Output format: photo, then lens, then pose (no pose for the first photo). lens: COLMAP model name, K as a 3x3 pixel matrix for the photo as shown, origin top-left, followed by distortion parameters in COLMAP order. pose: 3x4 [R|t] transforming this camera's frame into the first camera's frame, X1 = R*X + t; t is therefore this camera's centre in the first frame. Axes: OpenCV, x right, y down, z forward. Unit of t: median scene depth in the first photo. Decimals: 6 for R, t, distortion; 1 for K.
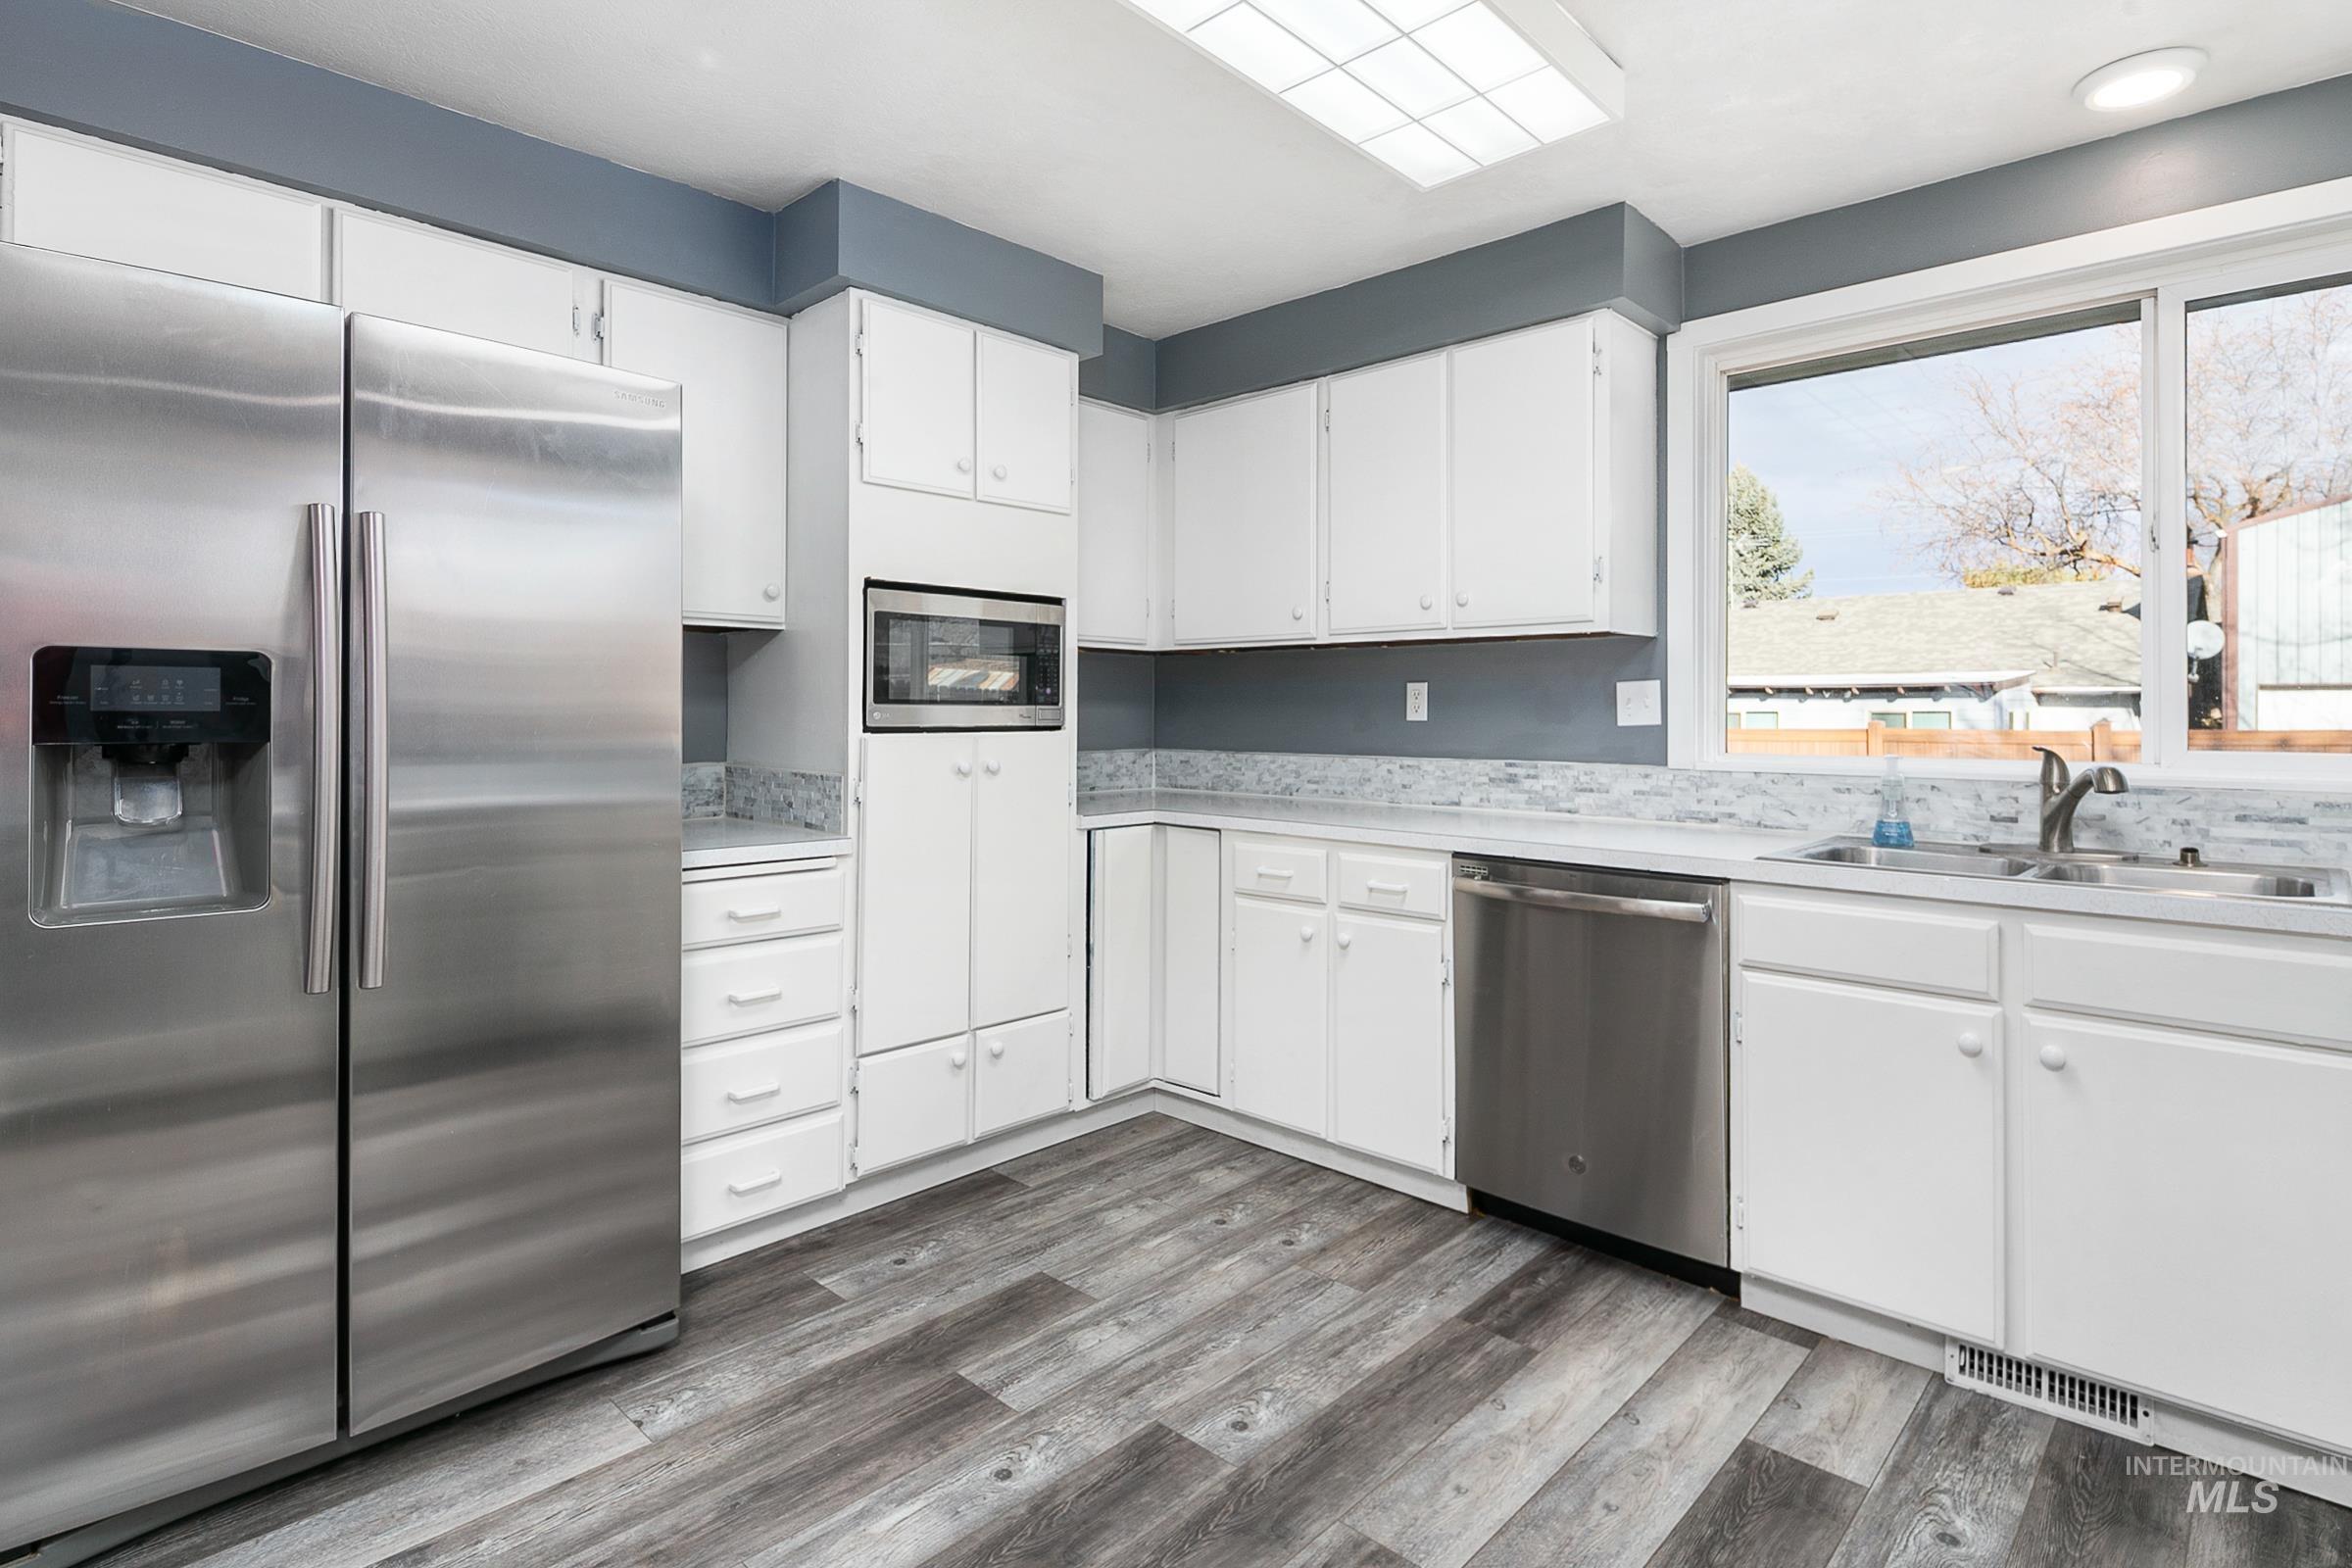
lens RADIAL K [[1163.5, 0, 1185.4], [0, 1163.5, 711.1], [0, 0, 1]] dist [0.001127, -0.002796]
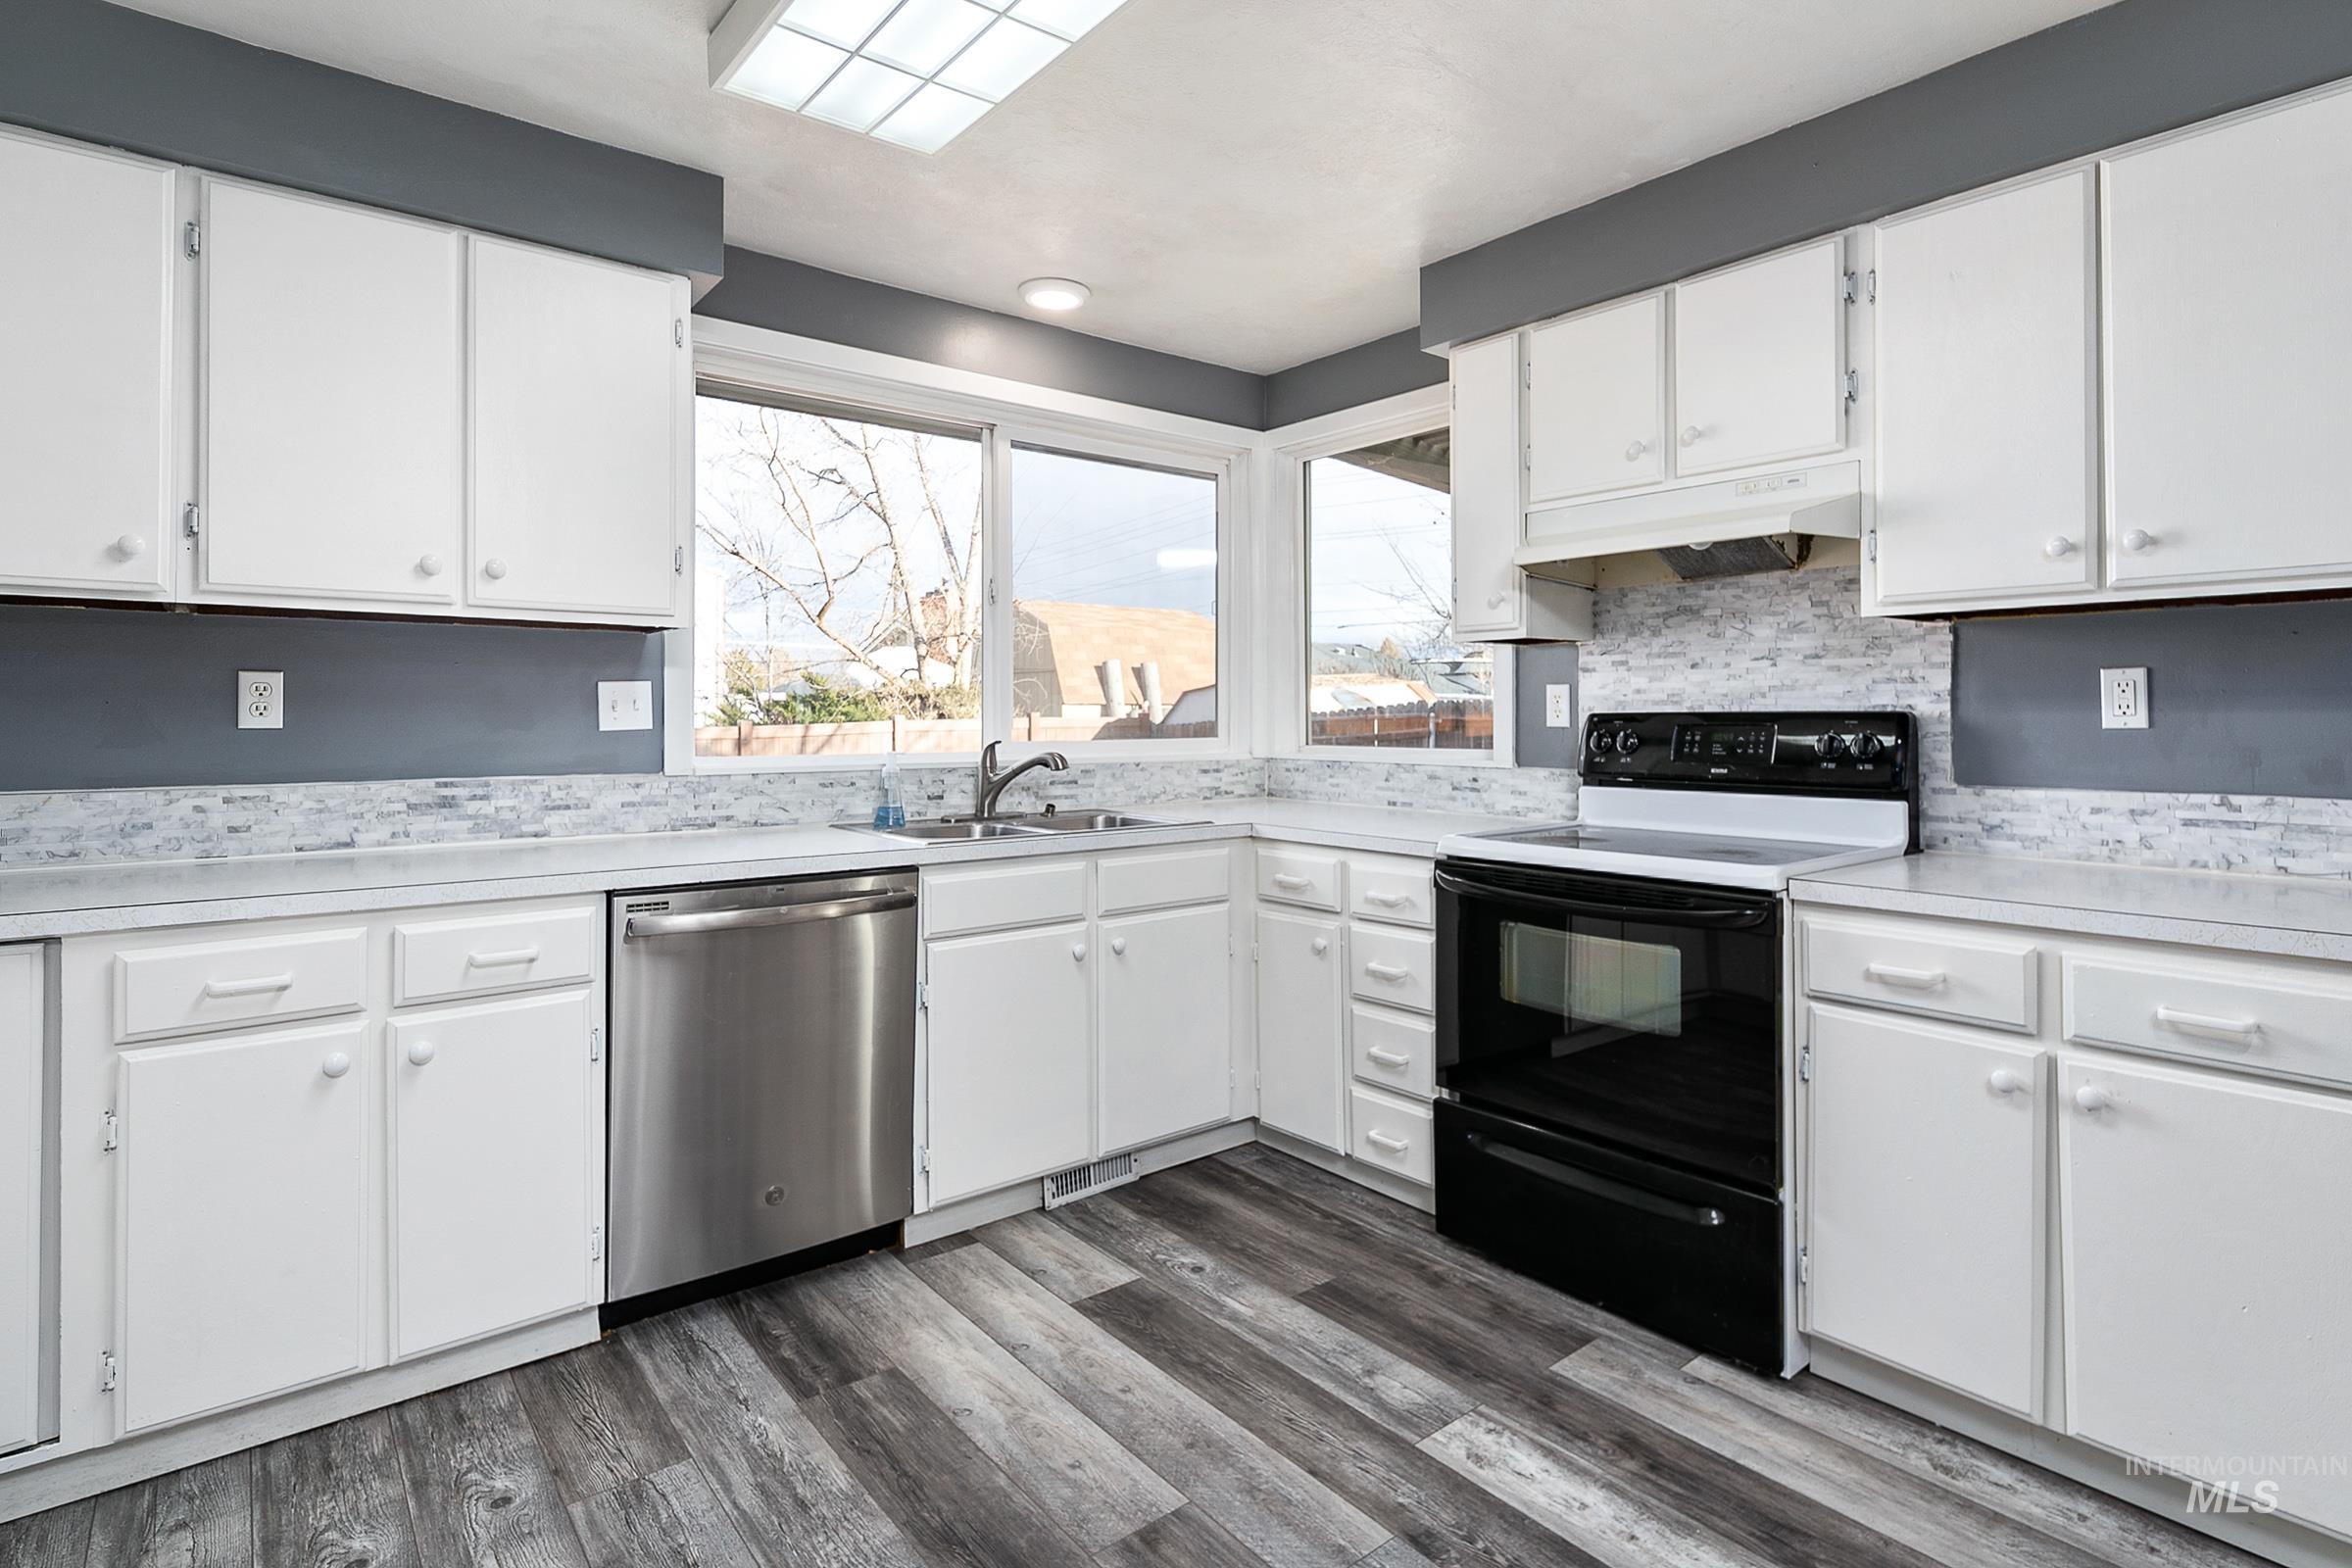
lens RADIAL K [[1163.5, 0, 1202.4], [0, 1163.5, 706.5], [0, 0, 1]] dist [0.001127, -0.002796]
pose [[0.132091, 0.006932, 0.991213, -0.534686], [-0.000416, 0.999976, -0.006938, -0.000523], [-0.991238, 0.000504, 0.132091, 0.511879]]
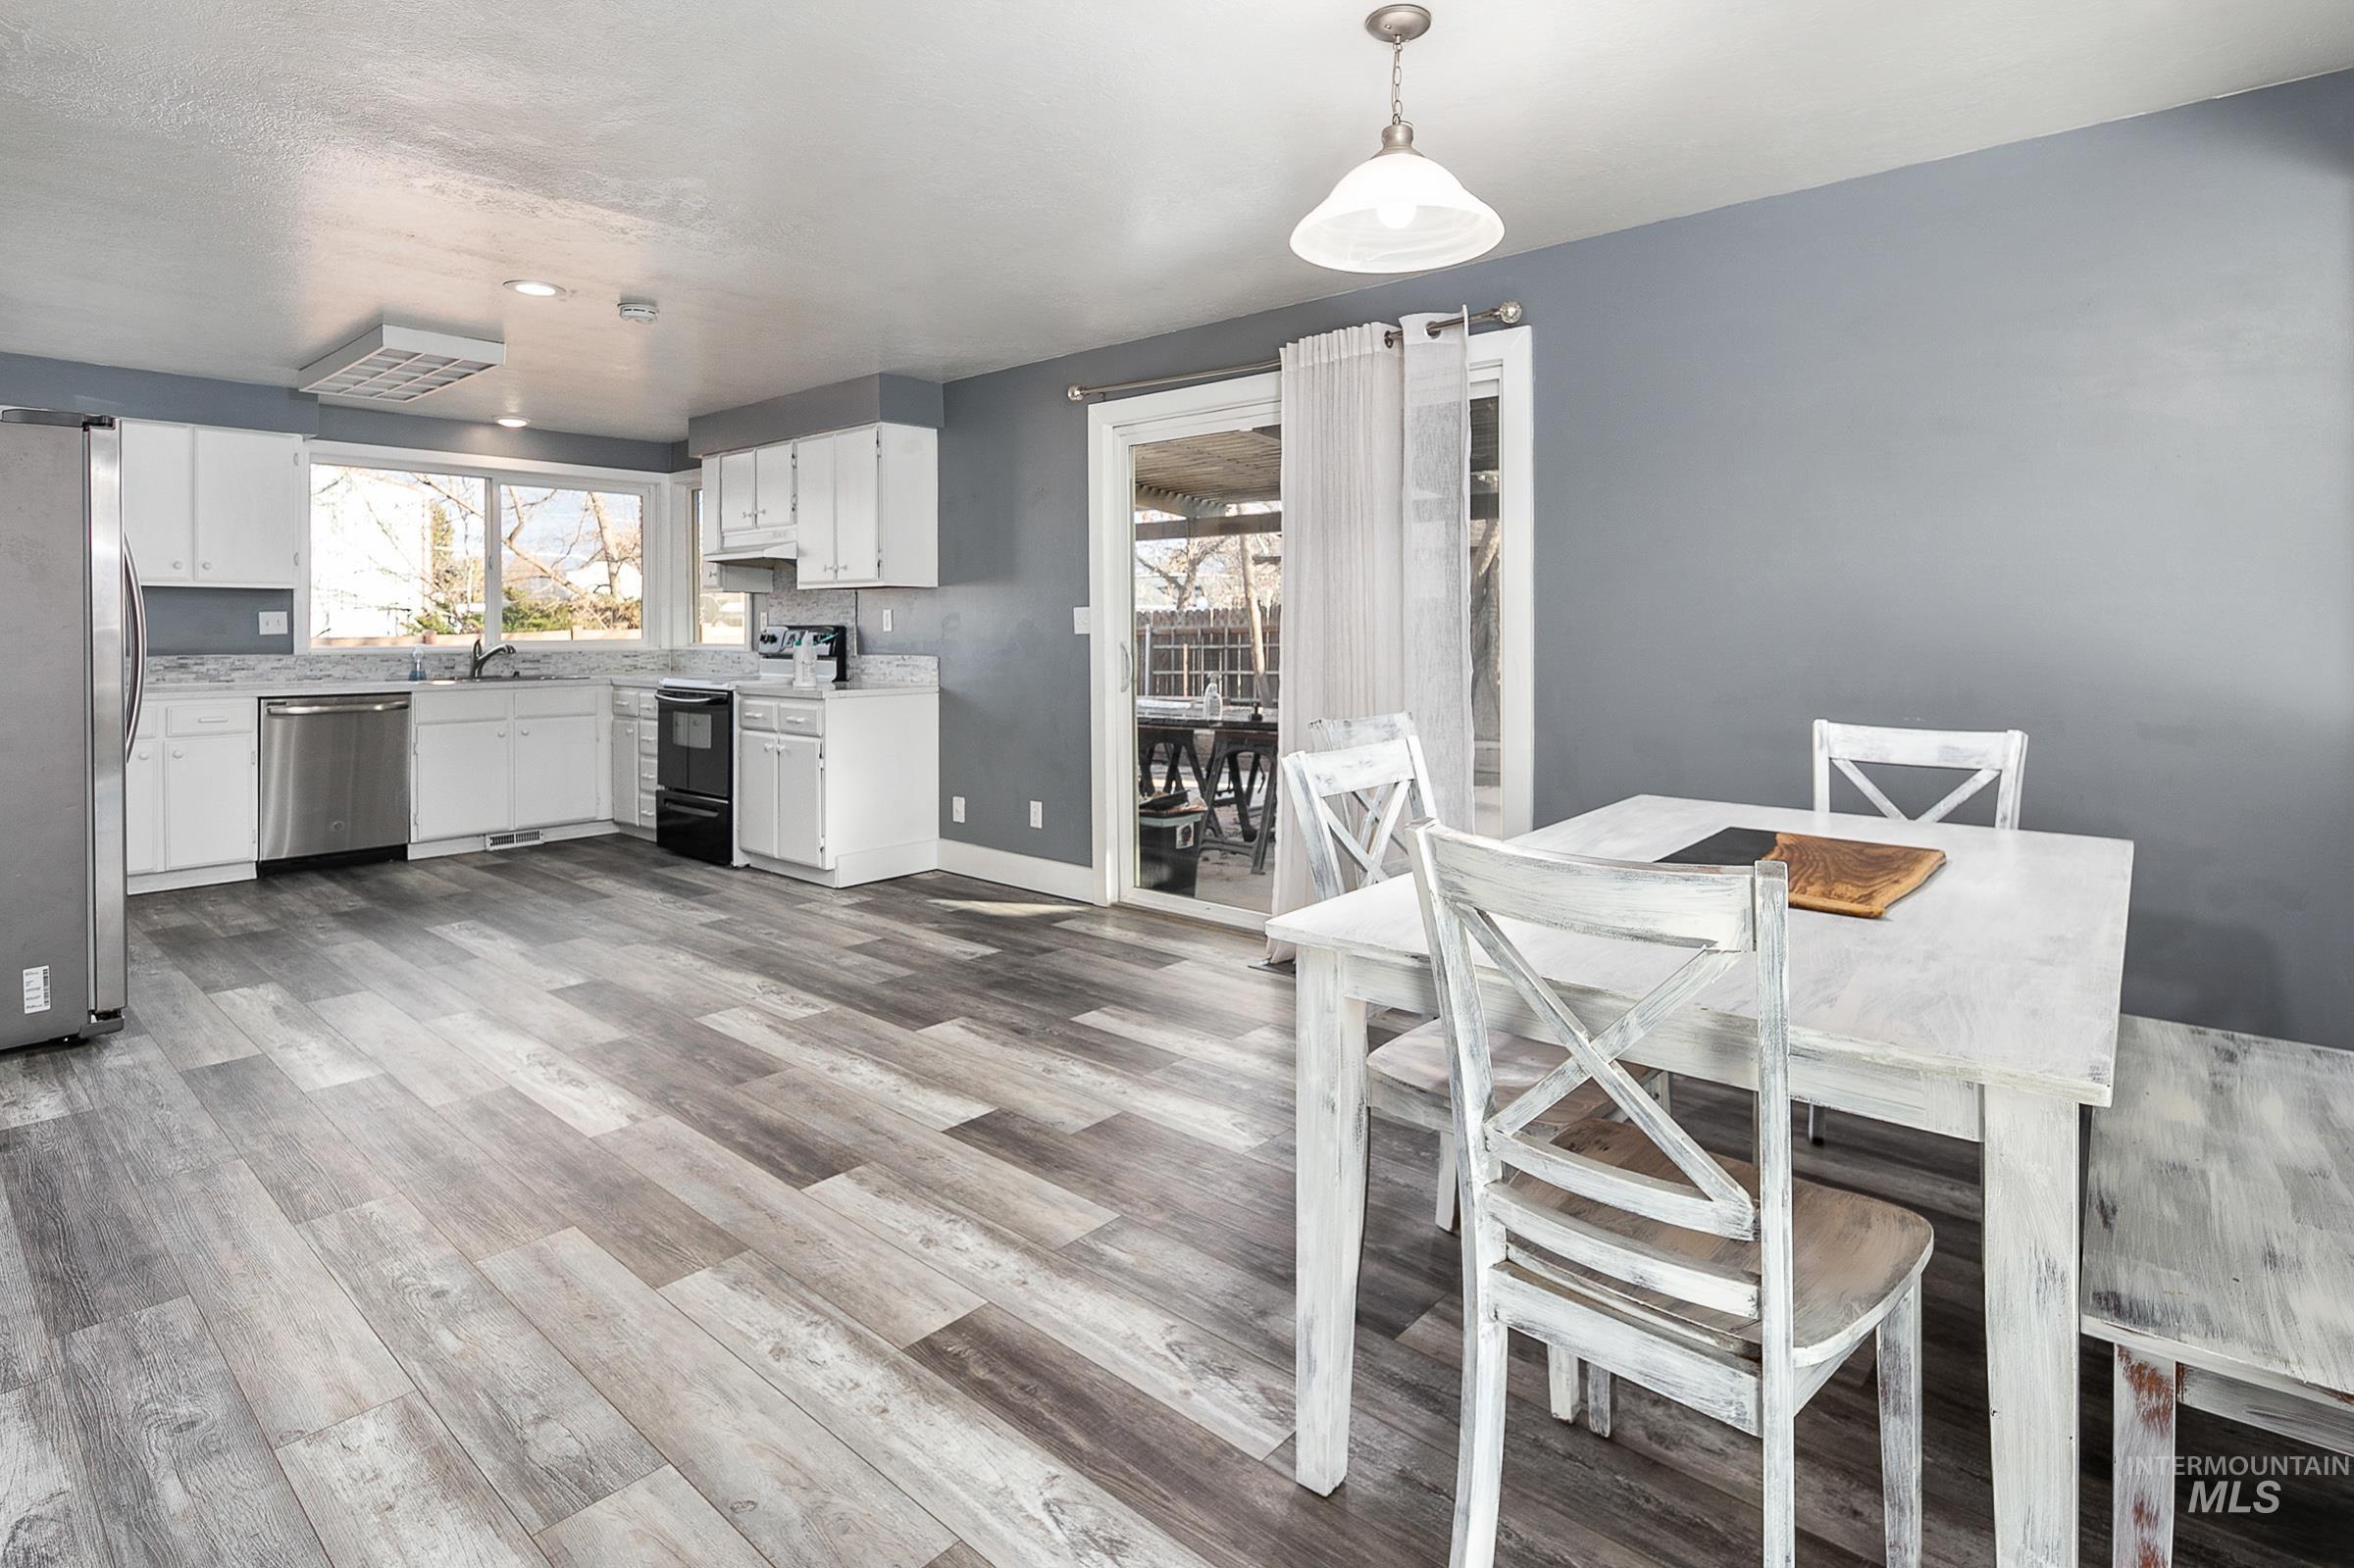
lens RADIAL K [[1164.3, 0, 1187.0], [0, 1164.3, 613.6], [0, 0, 1]] dist [0.001127, -0.002796]
pose [[-0.037139, 0.009738, 0.999263, -1.926240], [-0.000049, 0.999953, -0.009746, -0.003994], [-0.999310, -0.000411, -0.037137, -0.551546]]
